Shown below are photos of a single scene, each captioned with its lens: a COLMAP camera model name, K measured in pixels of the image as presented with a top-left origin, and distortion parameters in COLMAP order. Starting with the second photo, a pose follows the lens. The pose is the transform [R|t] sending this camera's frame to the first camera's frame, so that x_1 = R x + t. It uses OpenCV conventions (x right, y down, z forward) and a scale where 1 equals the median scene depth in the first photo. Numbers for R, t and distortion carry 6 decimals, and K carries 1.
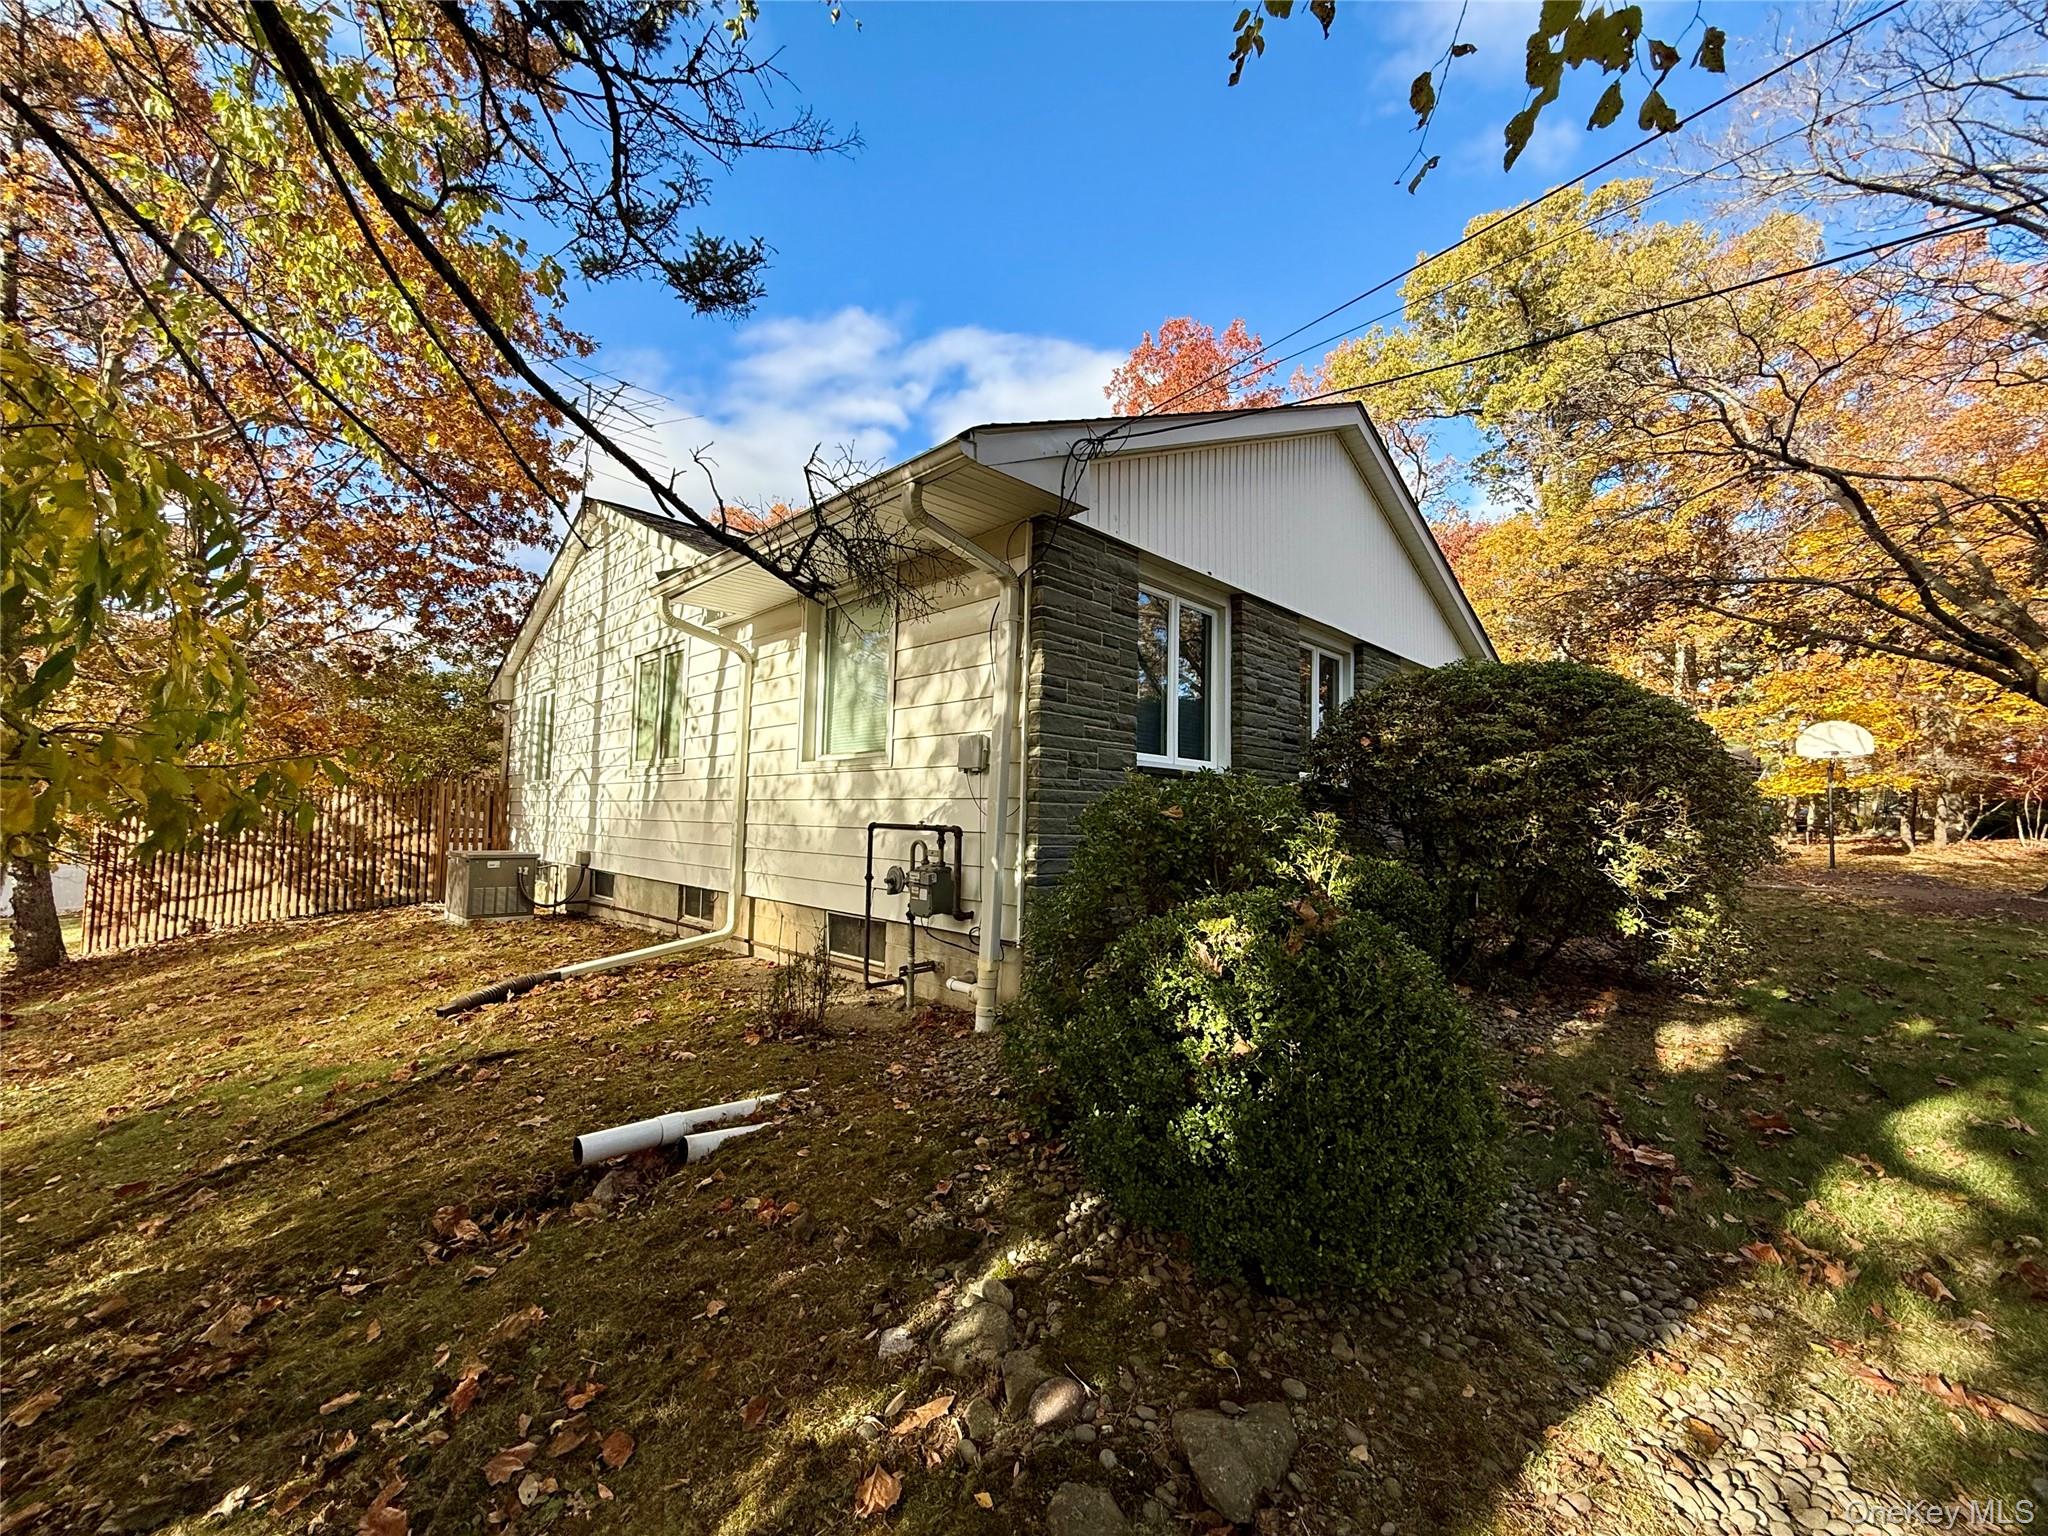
lens RADIAL K [[840.3, 0, 1024.0], [0, 840.3, 768.0], [0, 0, 1]] dist [-0.000288, 0.000156]
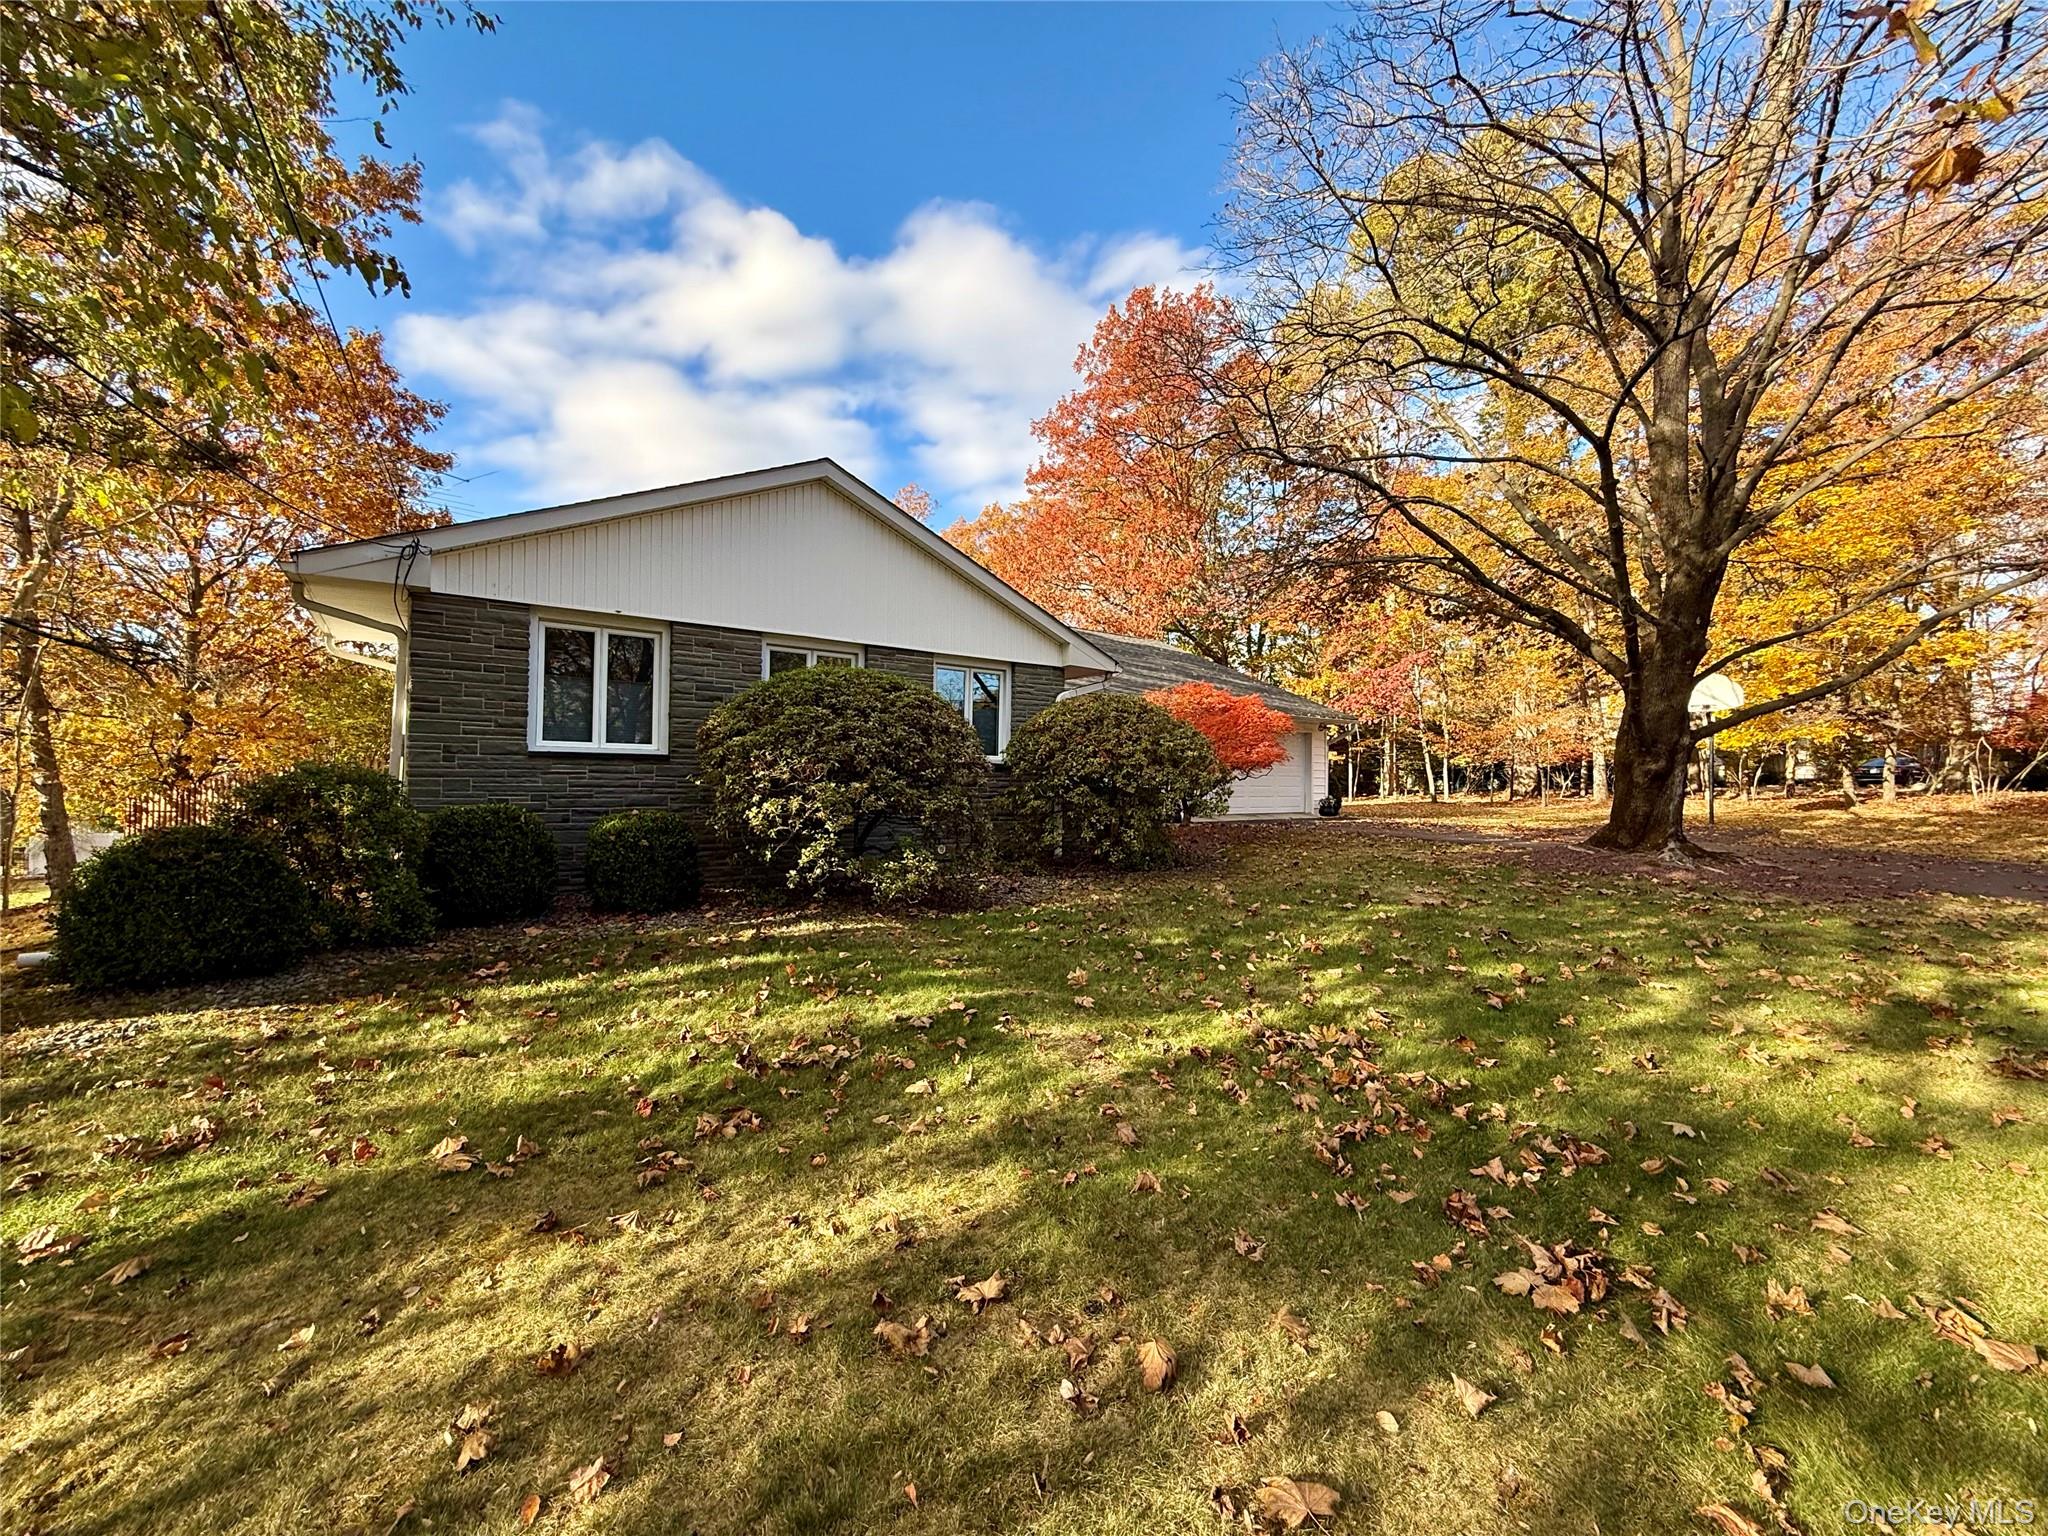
lens RADIAL K [[840.3, 0, 1024.0], [0, 840.3, 768.0], [0, 0, 1]] dist [-0.000288, 0.000156]
pose [[0.989093, -0.015568, -0.146468, 1.015584], [0.021835, 0.998909, 0.041273, -0.012742], [0.145666, -0.044020, 0.988354, -0.274895]]
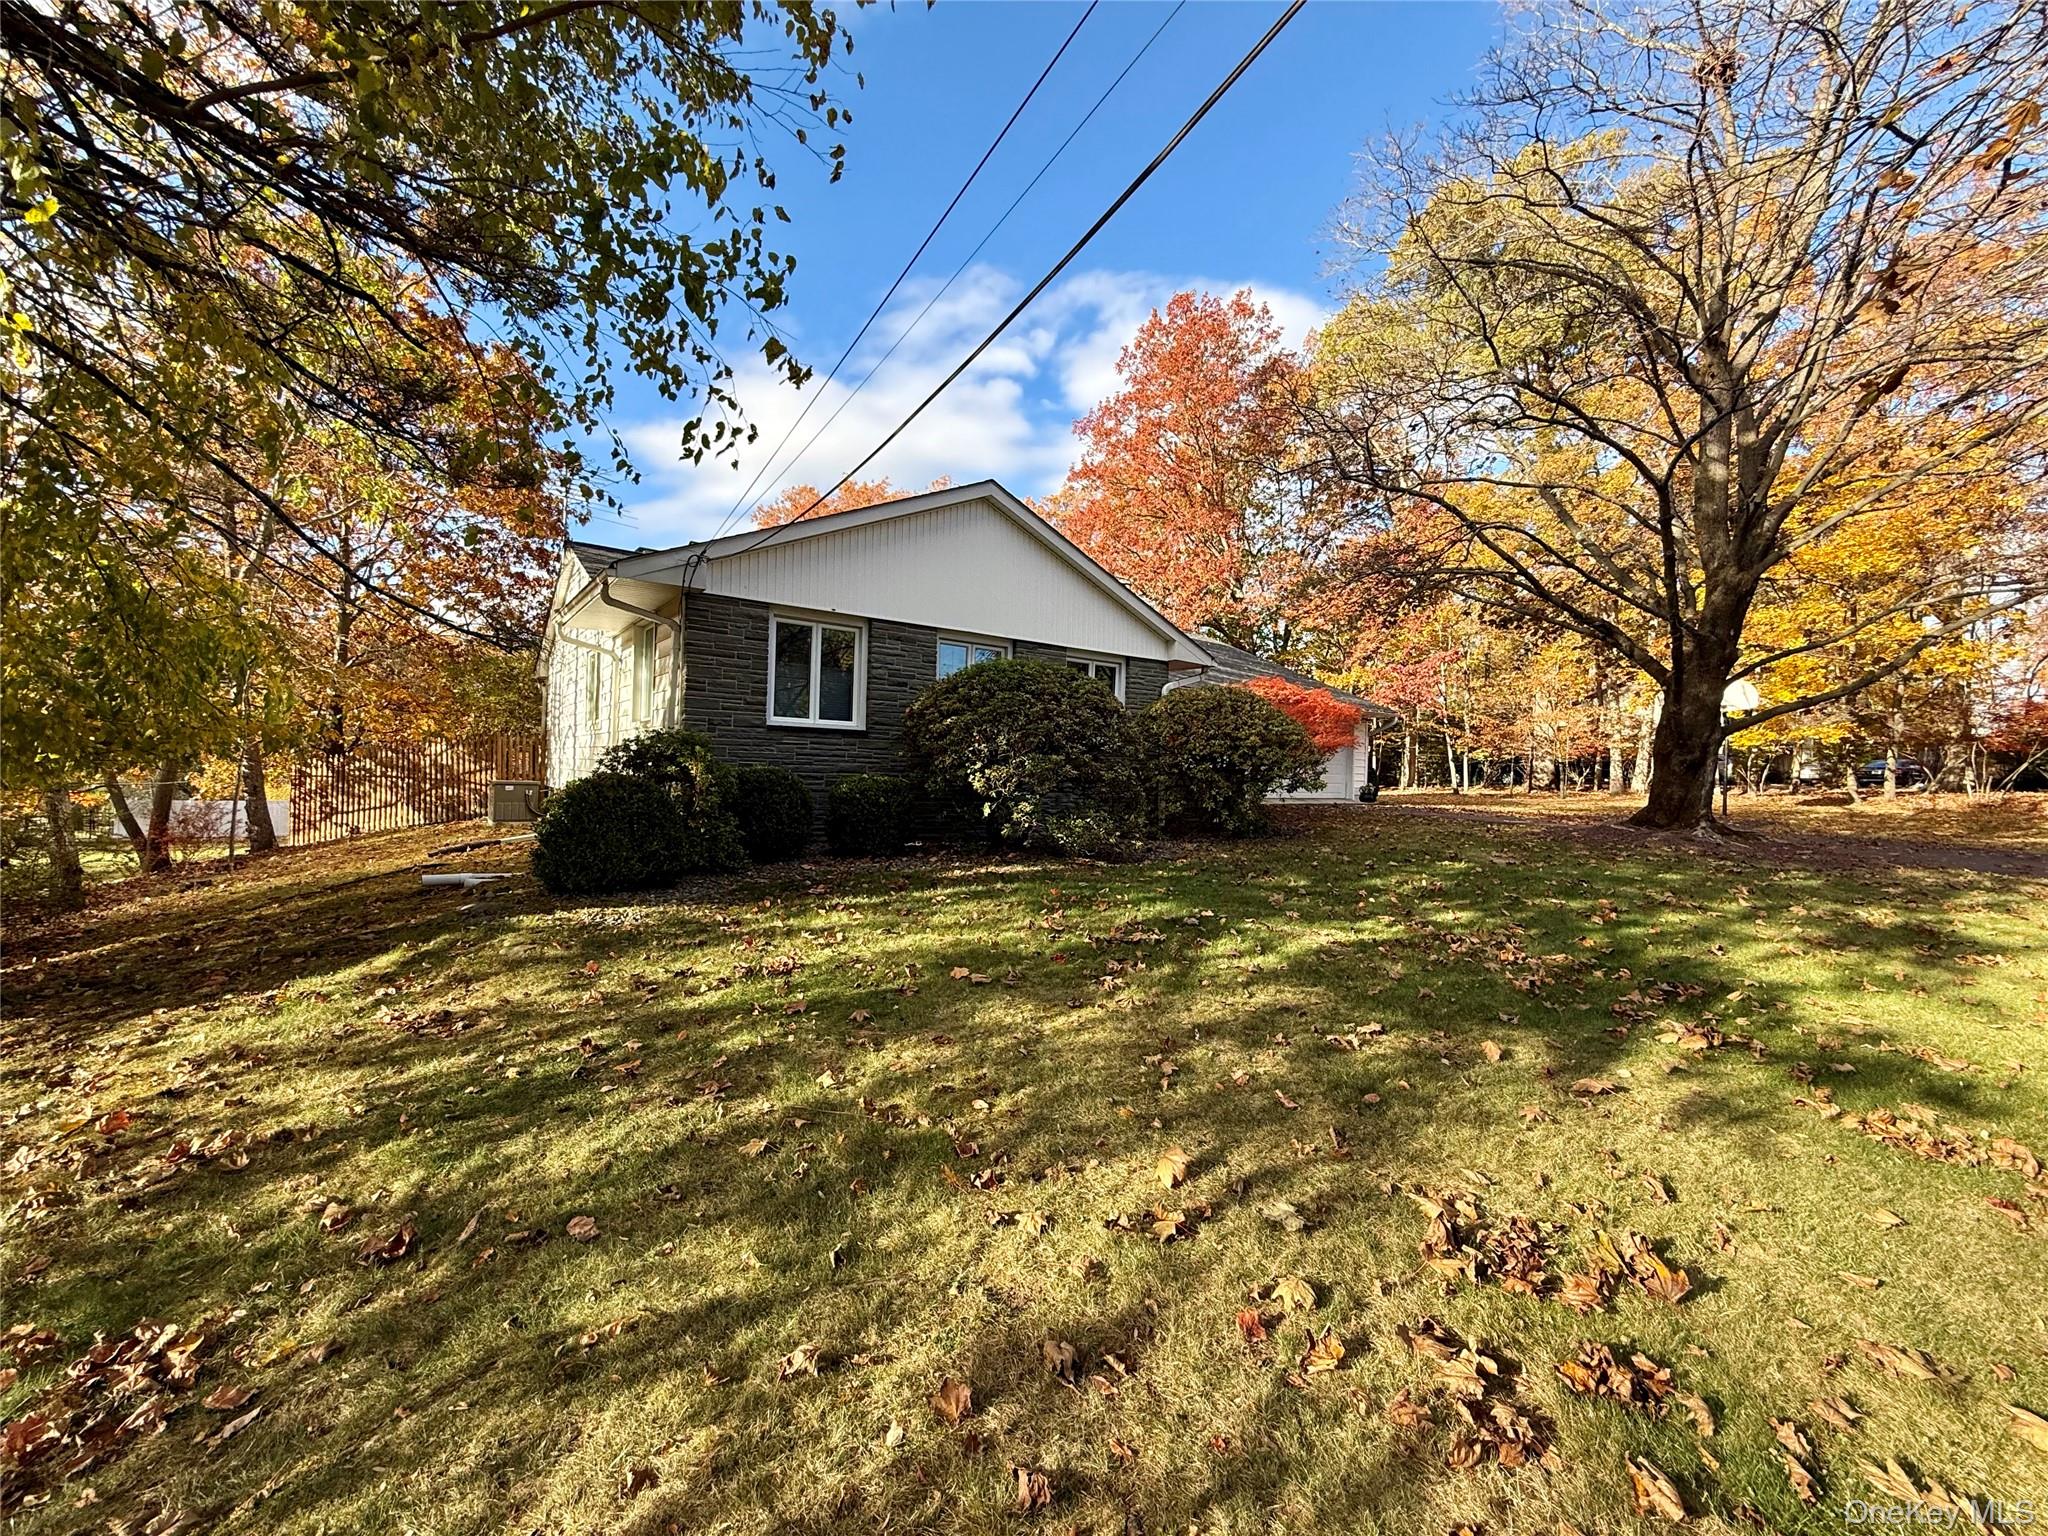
lens RADIAL K [[840.3, 0, 1024.0], [0, 840.3, 768.0], [0, 0, 1]] dist [-0.000288, 0.000156]
pose [[0.989218, 0.004696, -0.146374, 0.784742], [0.003321, 0.998510, 0.054477, -0.005650], [0.146412, -0.054375, 0.987728, -0.571273]]
